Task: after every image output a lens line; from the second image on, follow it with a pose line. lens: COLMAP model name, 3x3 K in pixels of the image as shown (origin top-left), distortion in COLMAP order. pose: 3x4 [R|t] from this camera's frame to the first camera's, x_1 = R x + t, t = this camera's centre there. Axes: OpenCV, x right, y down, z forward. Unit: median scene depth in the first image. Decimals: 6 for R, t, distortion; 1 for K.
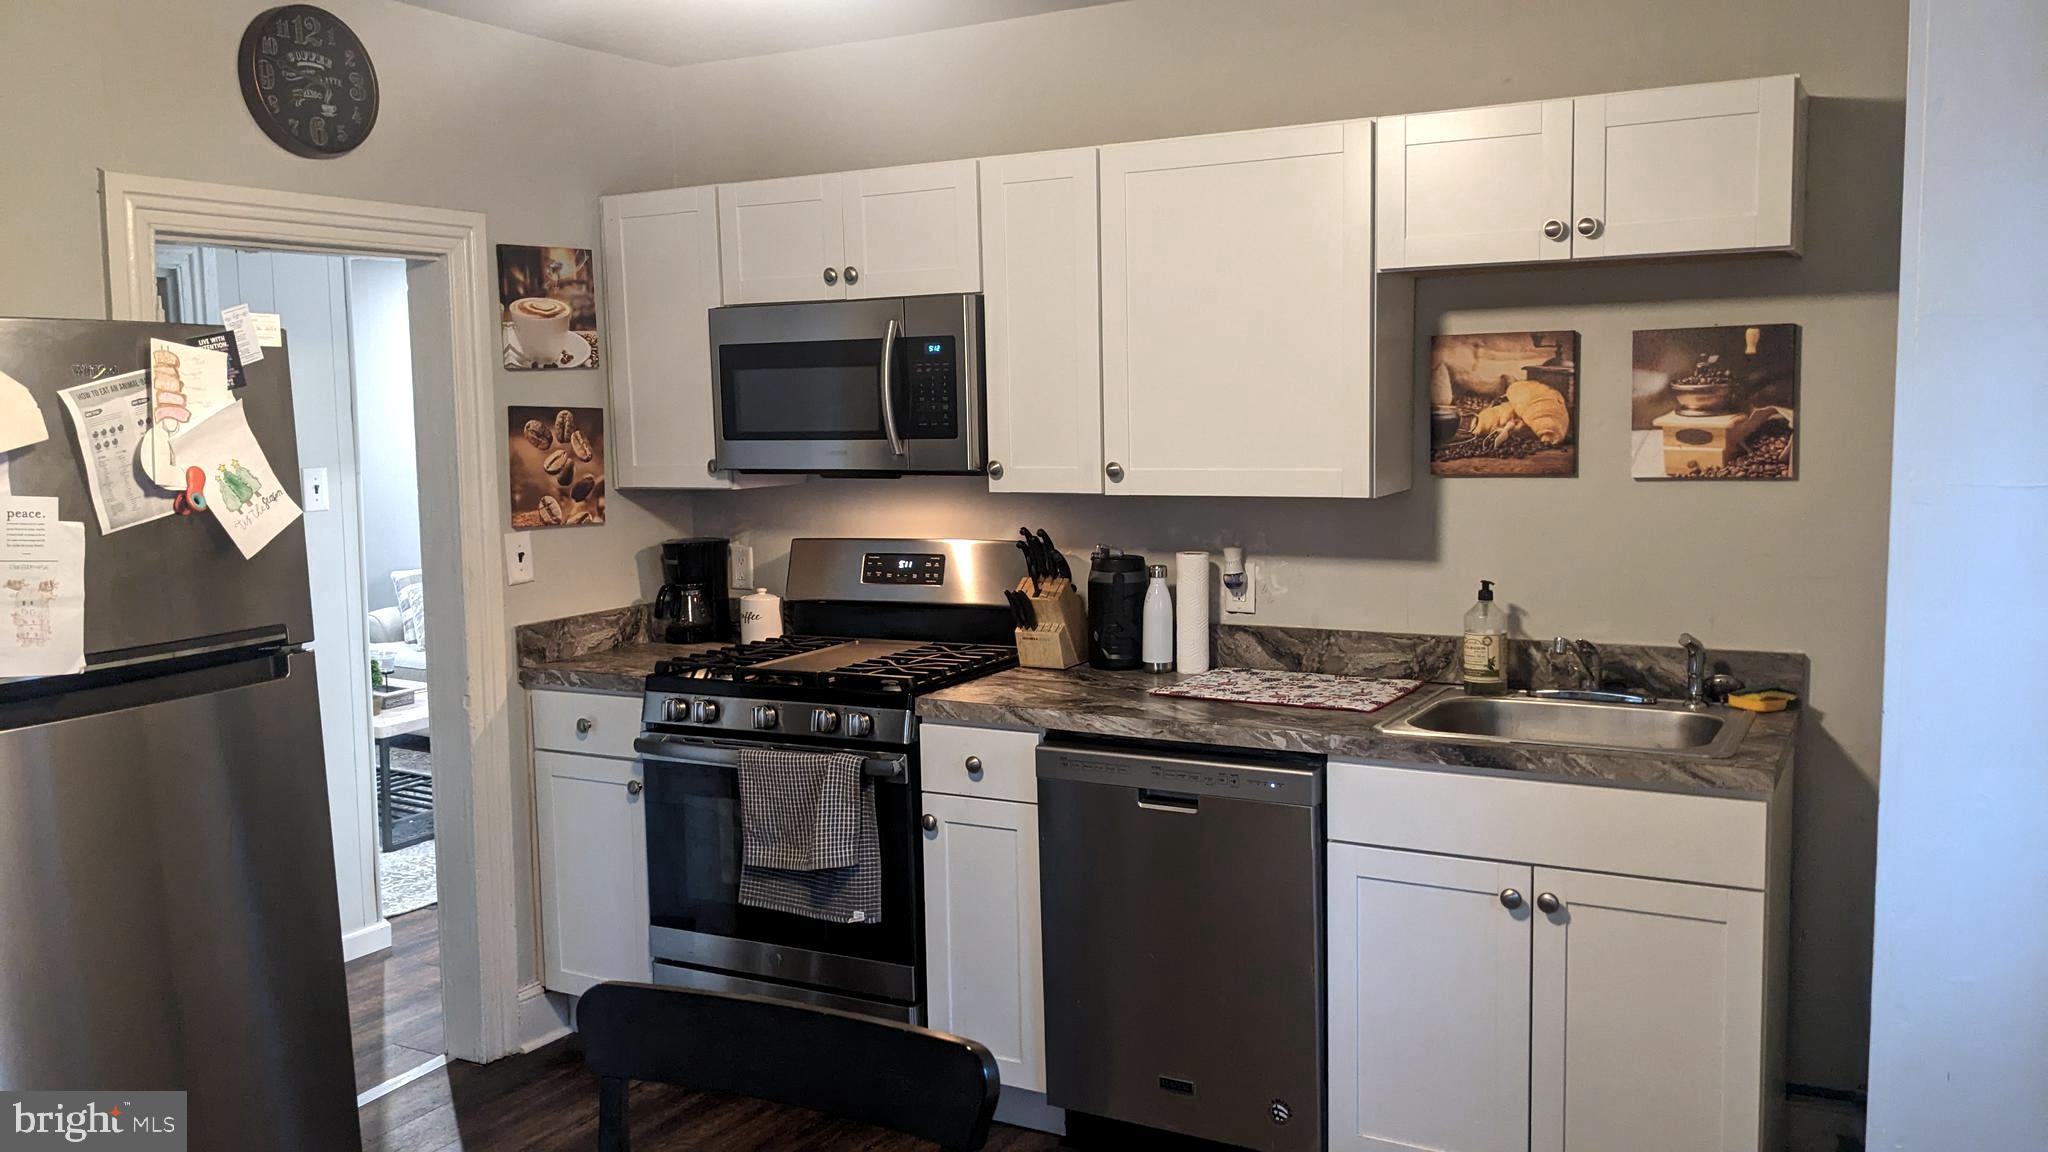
lens RADIAL K [[1622.2, 0, 1025.3], [0, 1622.2, 563.6], [0, 0, 1]] dist [0.067845, -0.102550]
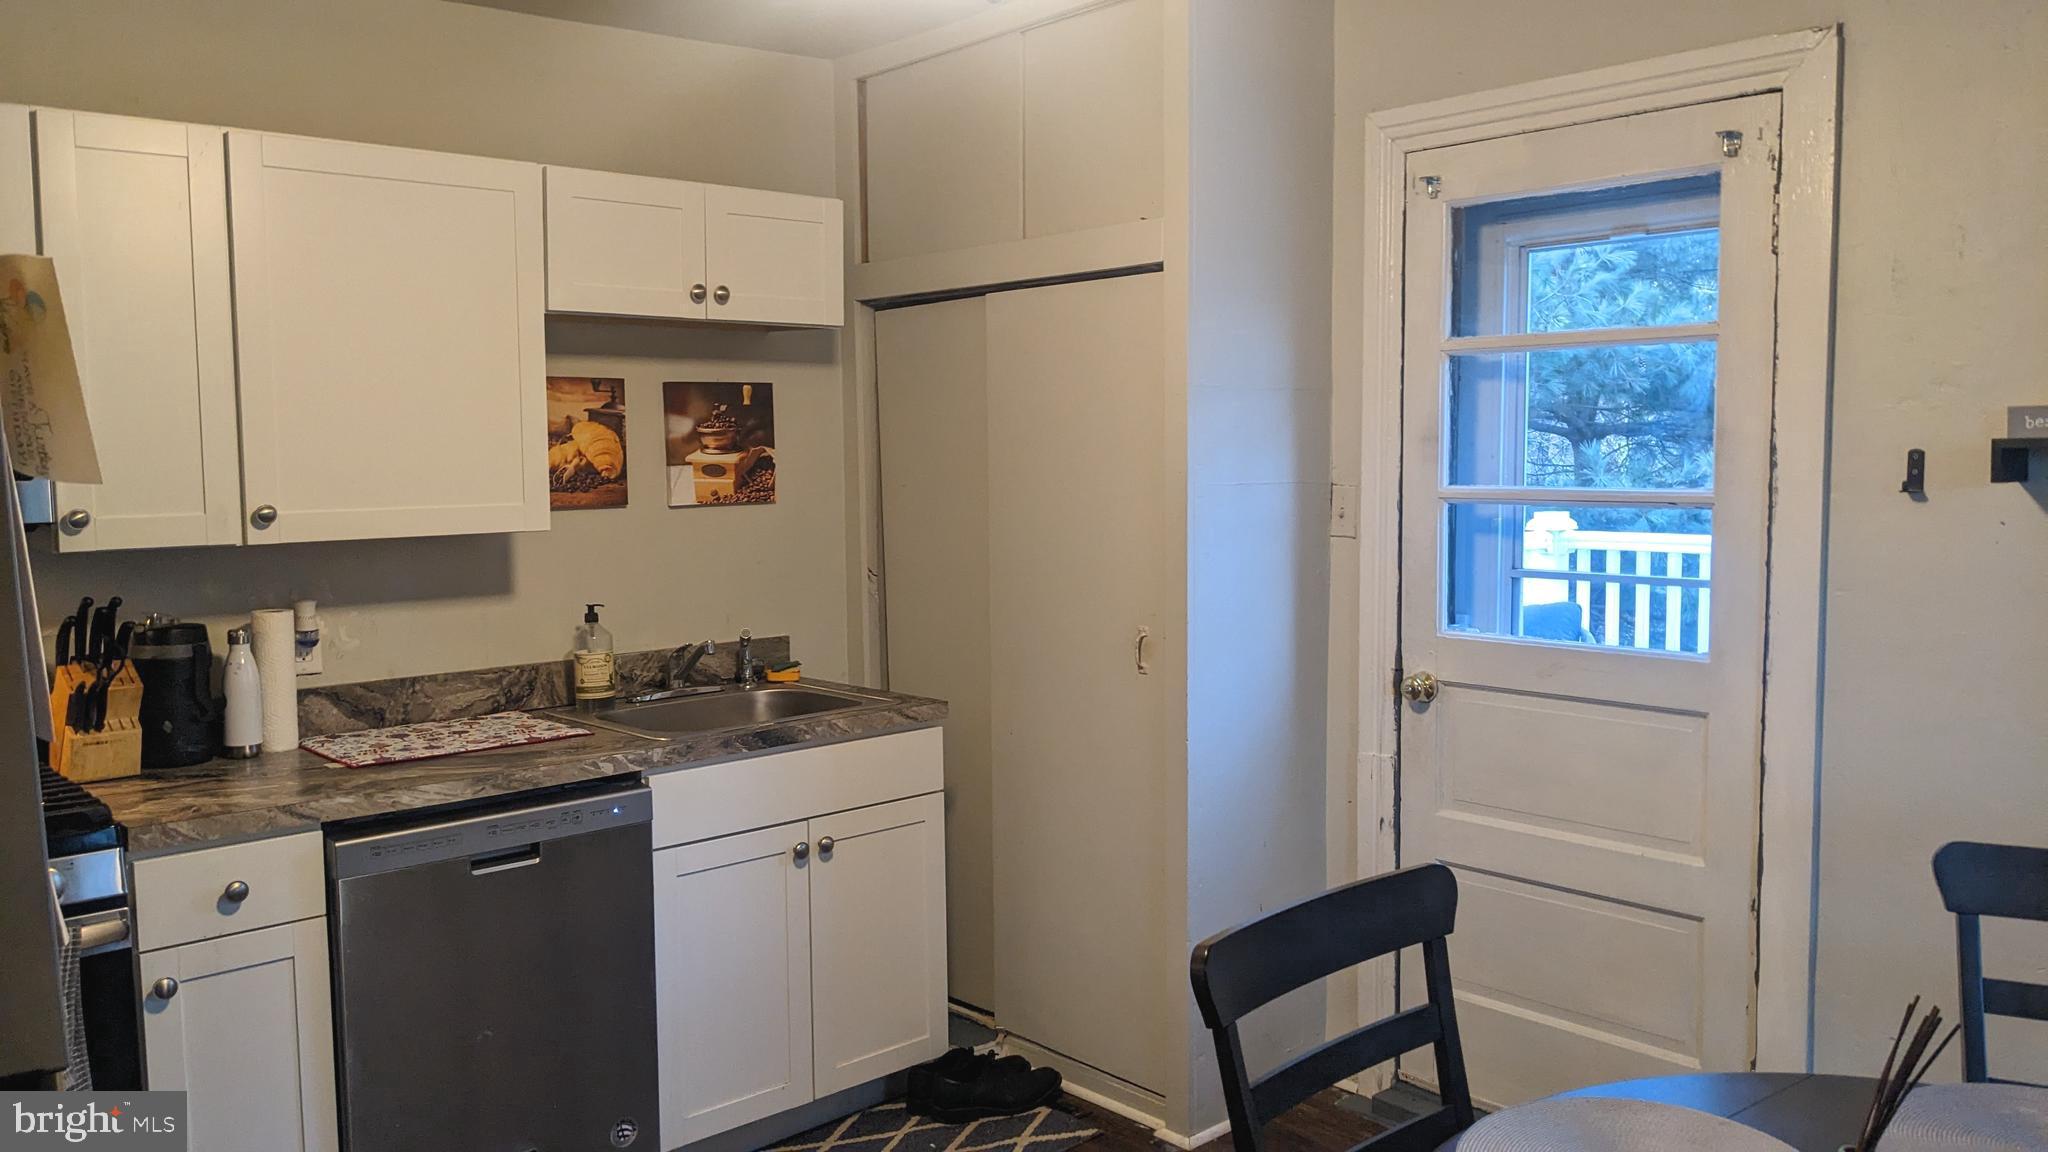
lens RADIAL K [[1622.2, 0, 1023.1], [0, 1622.2, 571.4], [0, 0, 1]] dist [0.067845, -0.102550]
pose [[0.323428, -0.063020, 0.944152, -0.629240], [0.097446, 0.994693, 0.033013, -0.018481], [-0.941222, 0.081326, 0.327852, 0.361205]]
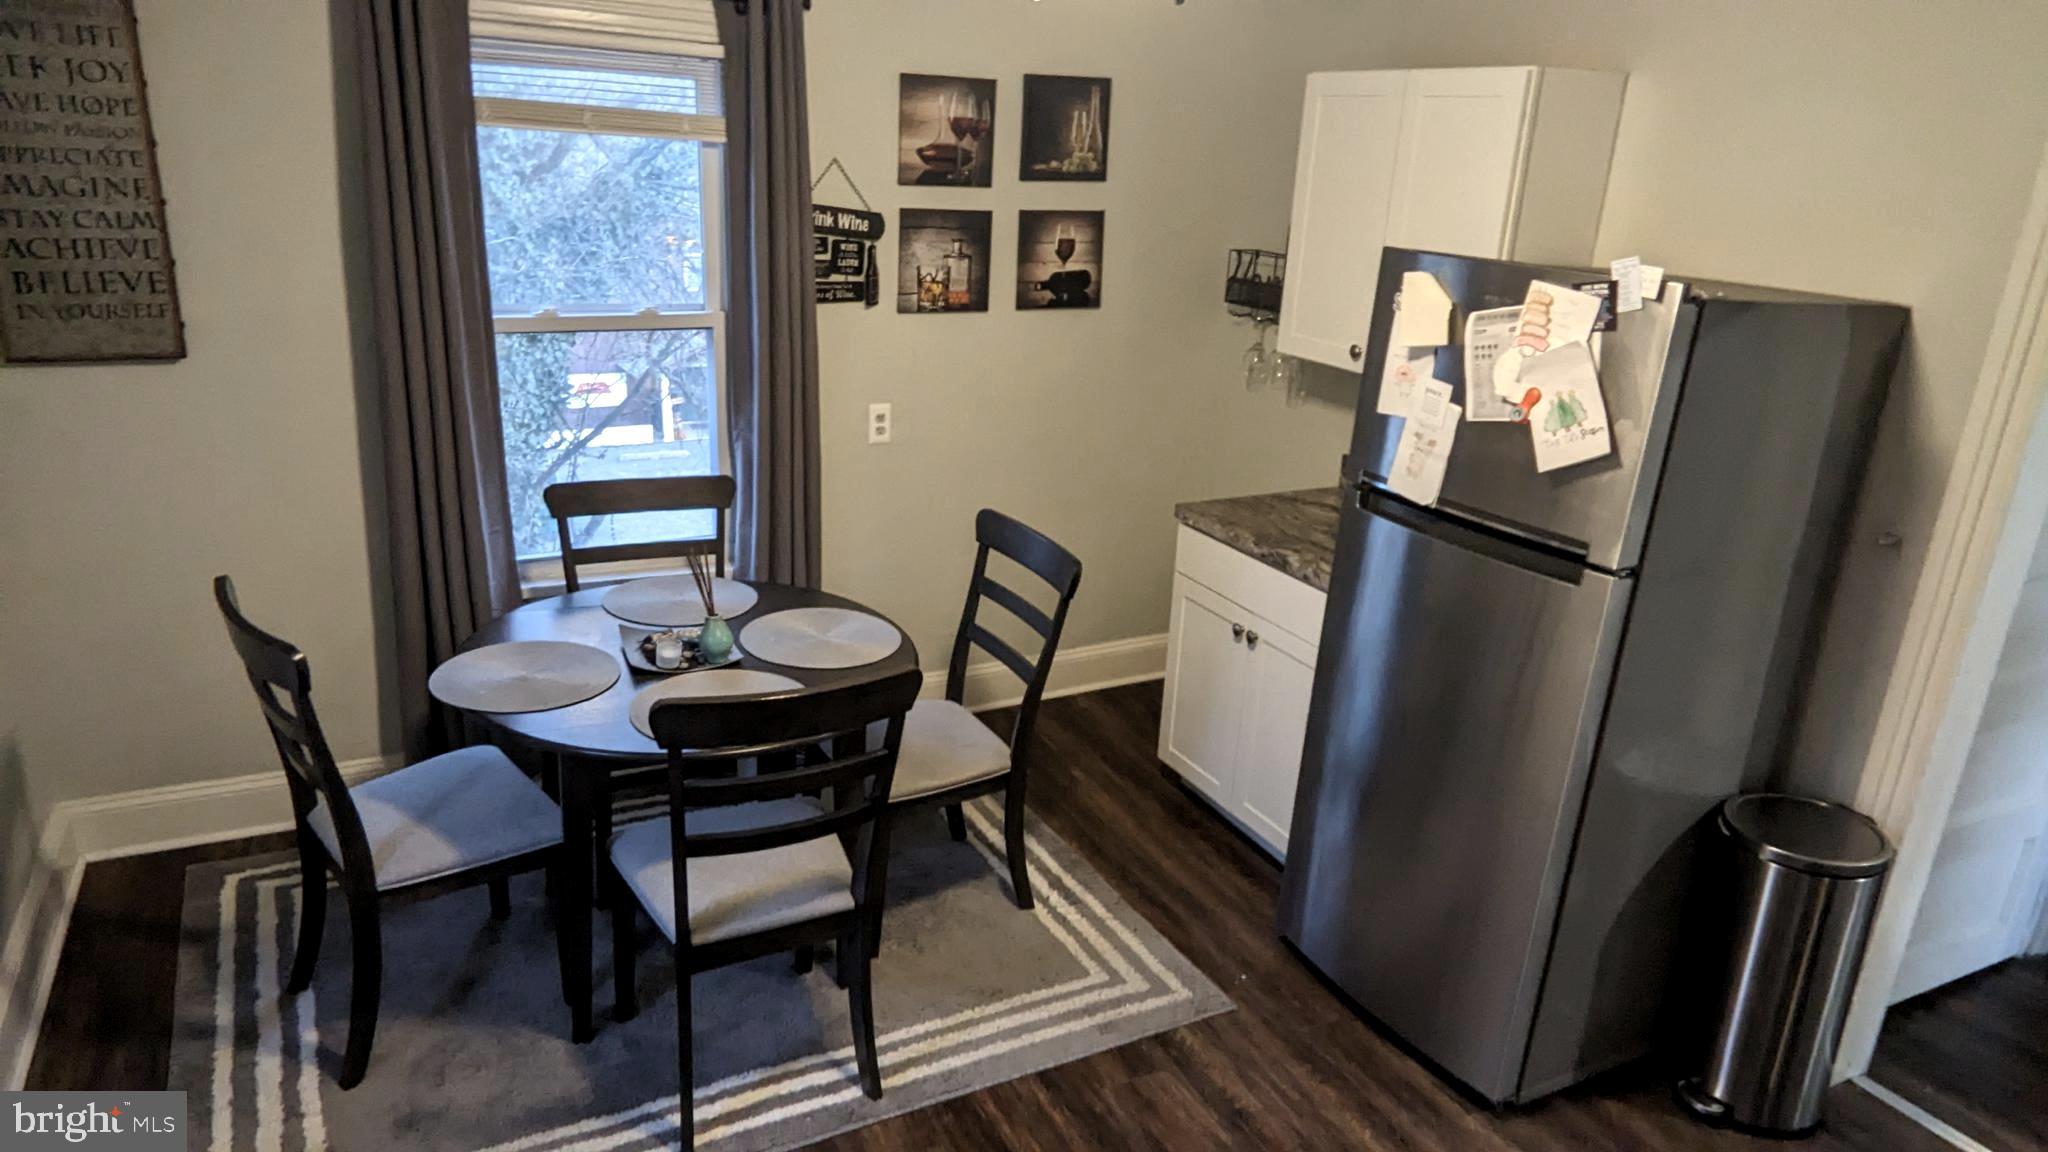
lens RADIAL K [[1301.3, 0, 1021.7], [0, 1301.3, 575.7], [0, 0, 1]] dist [0.036944, -0.026215]
pose [[-0.539454, 0.263731, -0.799647, 0.639540], [-0.116200, 0.917278, 0.380918, -0.314572], [0.833959, 0.298407, -0.464183, 1.424693]]
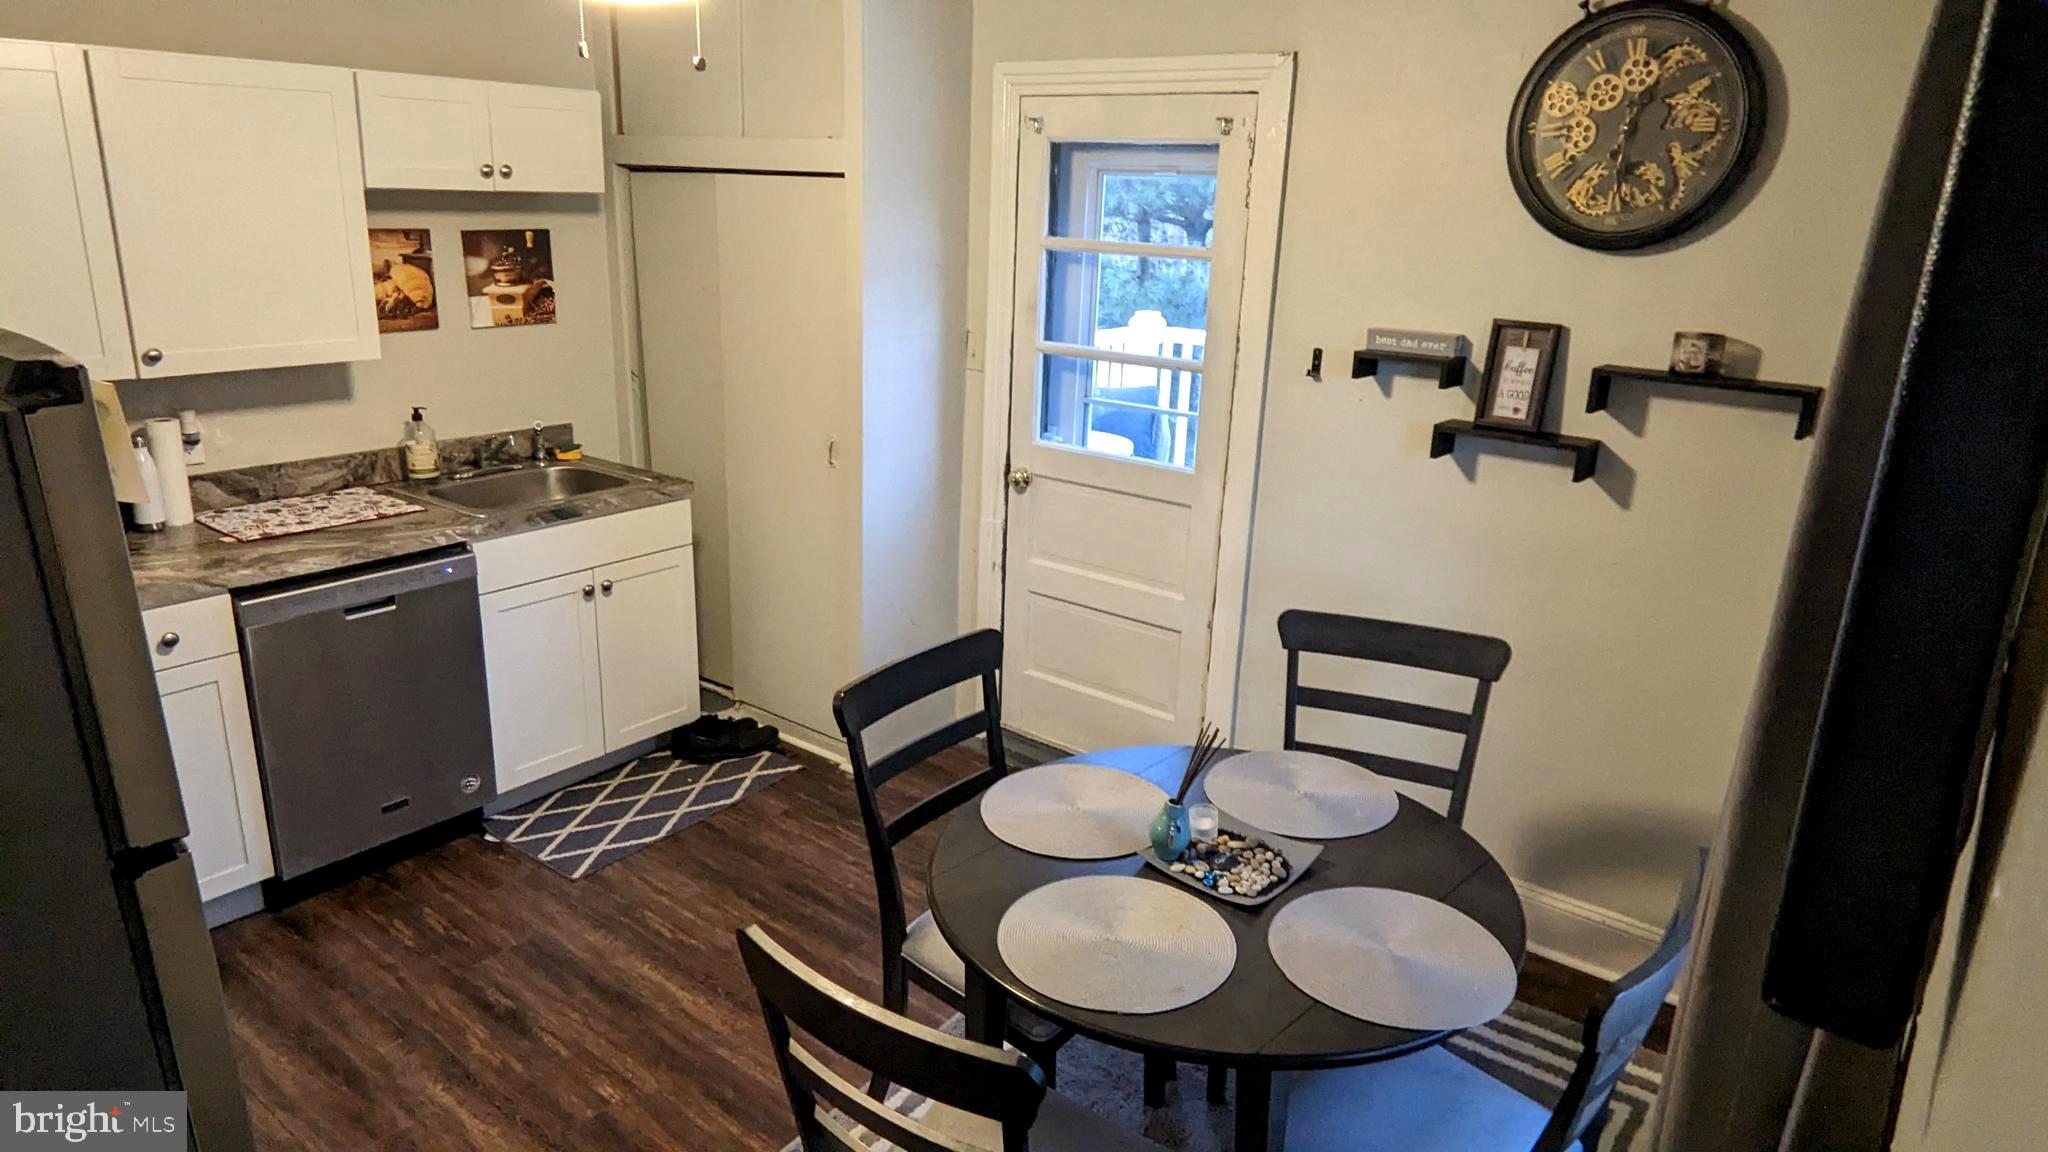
lens RADIAL K [[1301.3, 0, 1013.3], [0, 1301.3, 583.2], [0, 0, 1]] dist [0.036944, -0.026215]
pose [[0.154413, -0.273421, 0.949420, -0.761784], [0.060319, 0.961761, 0.267165, -0.114827], [-0.986163, 0.016014, 0.165001, 0.278606]]
